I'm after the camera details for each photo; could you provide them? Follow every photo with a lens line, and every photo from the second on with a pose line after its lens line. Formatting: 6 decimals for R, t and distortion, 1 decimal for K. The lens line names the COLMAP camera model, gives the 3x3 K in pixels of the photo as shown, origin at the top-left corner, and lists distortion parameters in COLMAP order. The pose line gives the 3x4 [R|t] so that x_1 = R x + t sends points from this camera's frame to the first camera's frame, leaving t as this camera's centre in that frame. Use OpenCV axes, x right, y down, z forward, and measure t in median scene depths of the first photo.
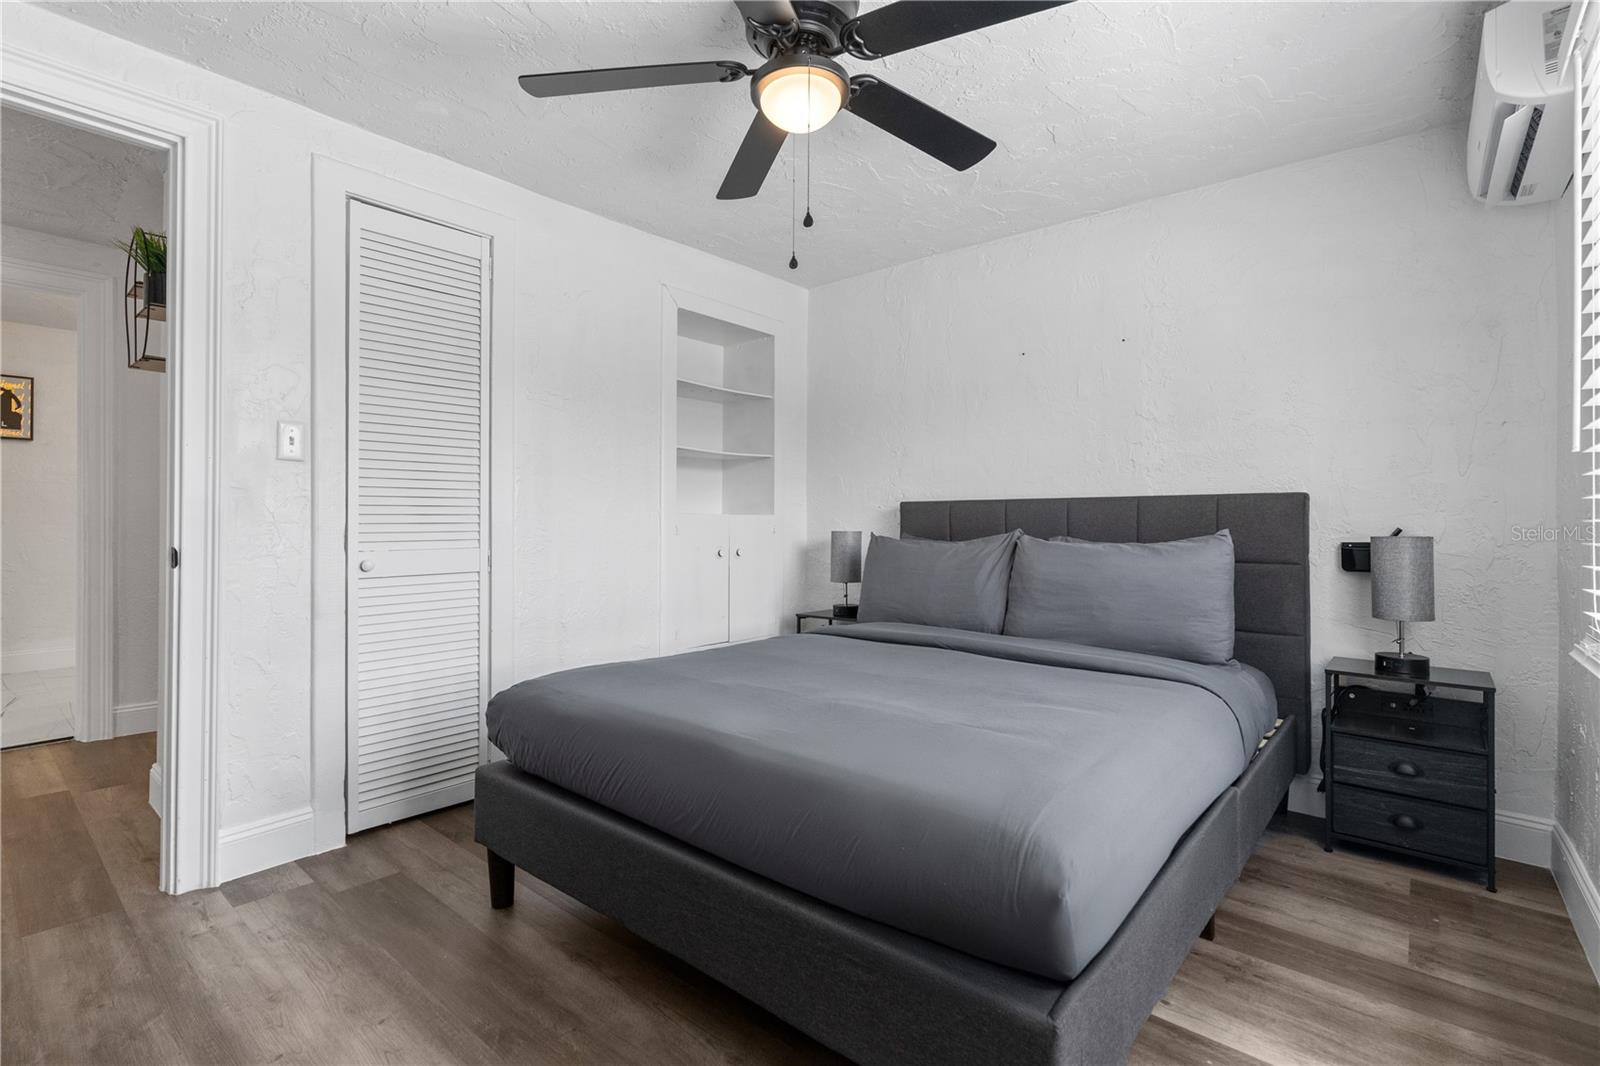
lens RADIAL K [[735.2, 0, 792.8], [0, 735.2, 509.5], [0, 0, 1]] dist [-0.008049, 0.000866]
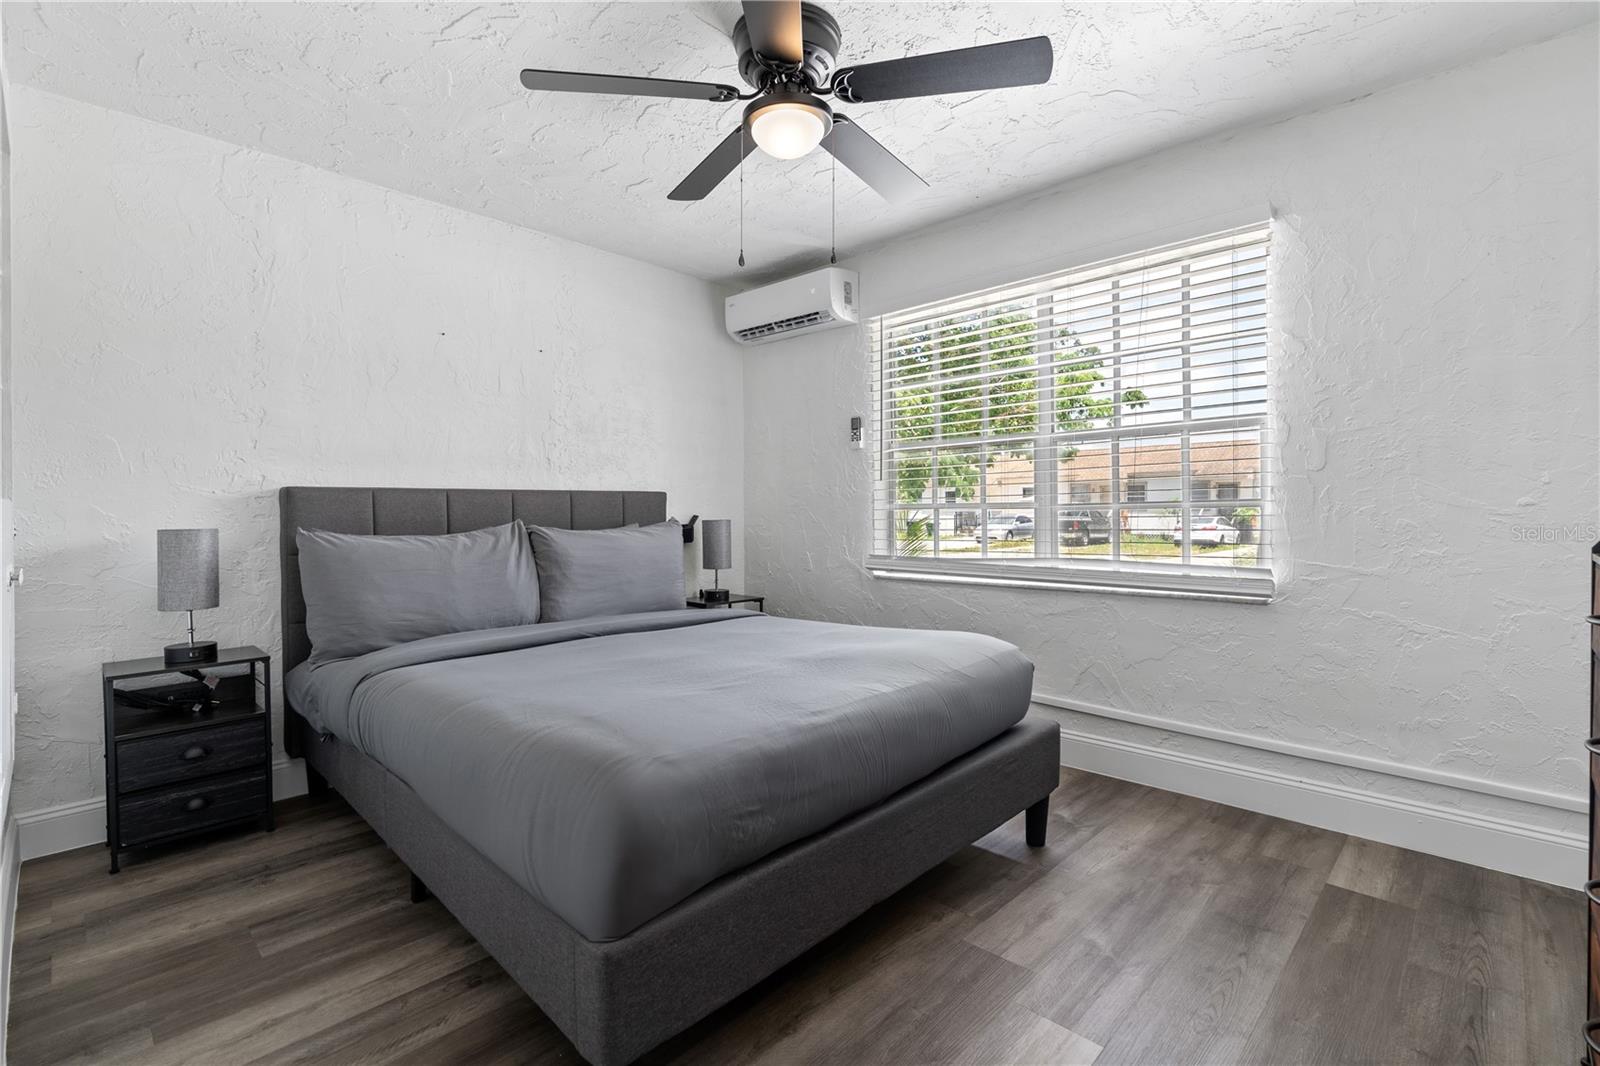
lens RADIAL K [[723.3, 0, 789.8], [0, 723.3, 523.6], [0, 0, 1]] dist [-0.013140, 0.001035]
pose [[0.064697, -0.017979, 0.997743, -0.681737], [-0.010085, 0.999775, 0.018670, 0.010011], [-0.997854, -0.011270, 0.064501, 0.586741]]
